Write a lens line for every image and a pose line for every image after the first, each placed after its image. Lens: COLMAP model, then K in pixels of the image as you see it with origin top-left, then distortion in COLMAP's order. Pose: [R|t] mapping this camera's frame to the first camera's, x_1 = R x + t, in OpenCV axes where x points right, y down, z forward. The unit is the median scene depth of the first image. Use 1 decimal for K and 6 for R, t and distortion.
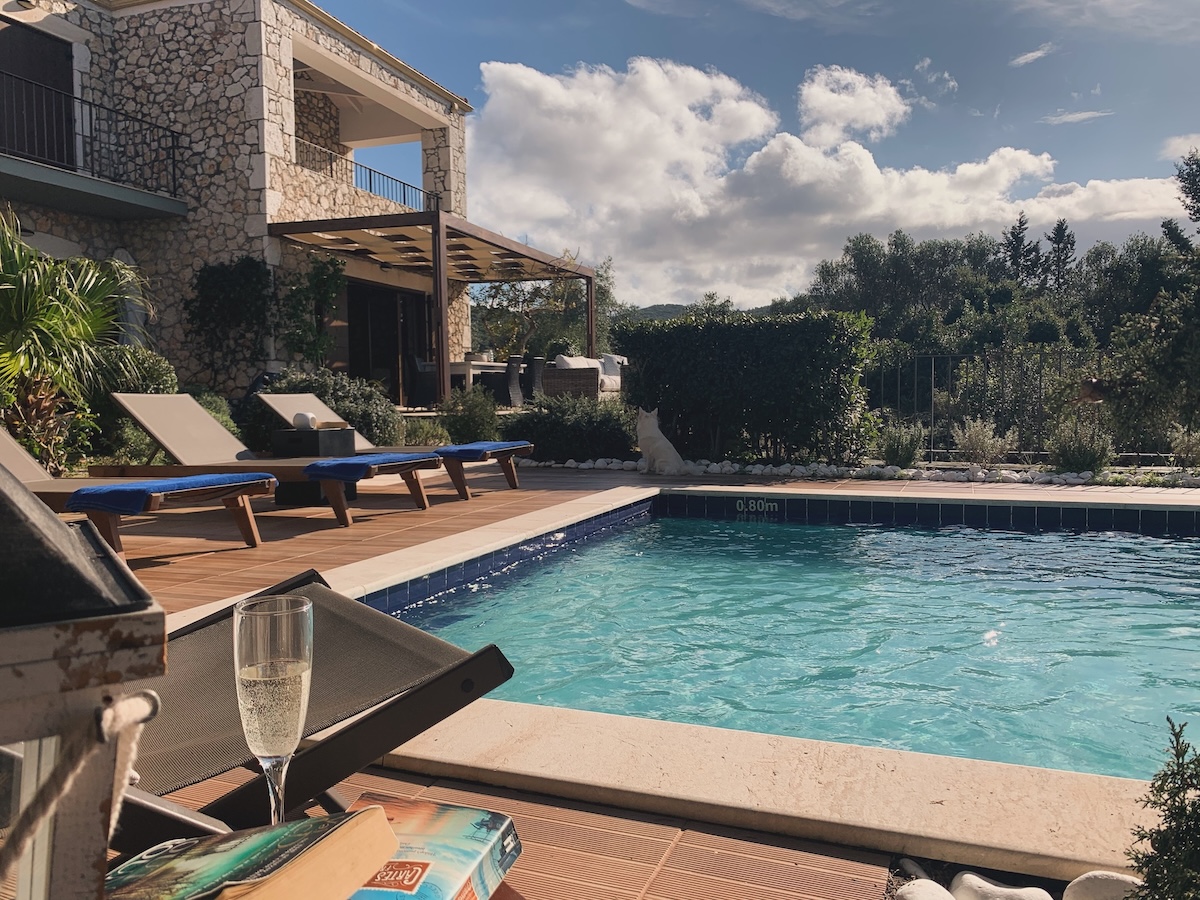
lens RADIAL K [[908.8, 0, 599.8], [0, 908.8, 449.4], [0, 0, 1]] dist [-0.021382, 0.023666]
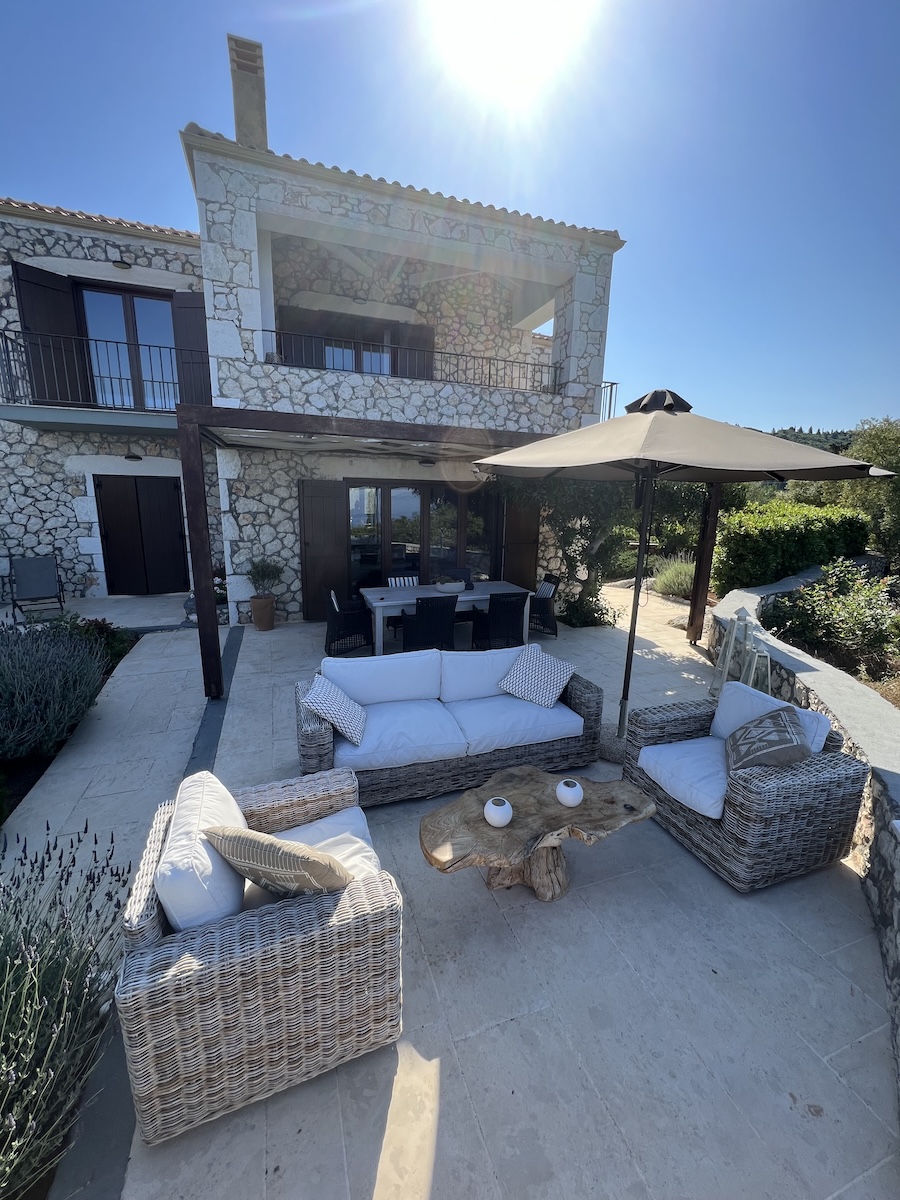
lens RADIAL K [[477.7, 0, 448.3], [0, 477.7, 601.5], [0, 0, 1]] dist [0.000753, 0.000033]
pose [[0.634681, 0.187990, -0.749560, 0.199454], [-0.070506, 0.980001, 0.186084, -0.182587], [0.769551, -0.065255, 0.635242, 0.830367]]
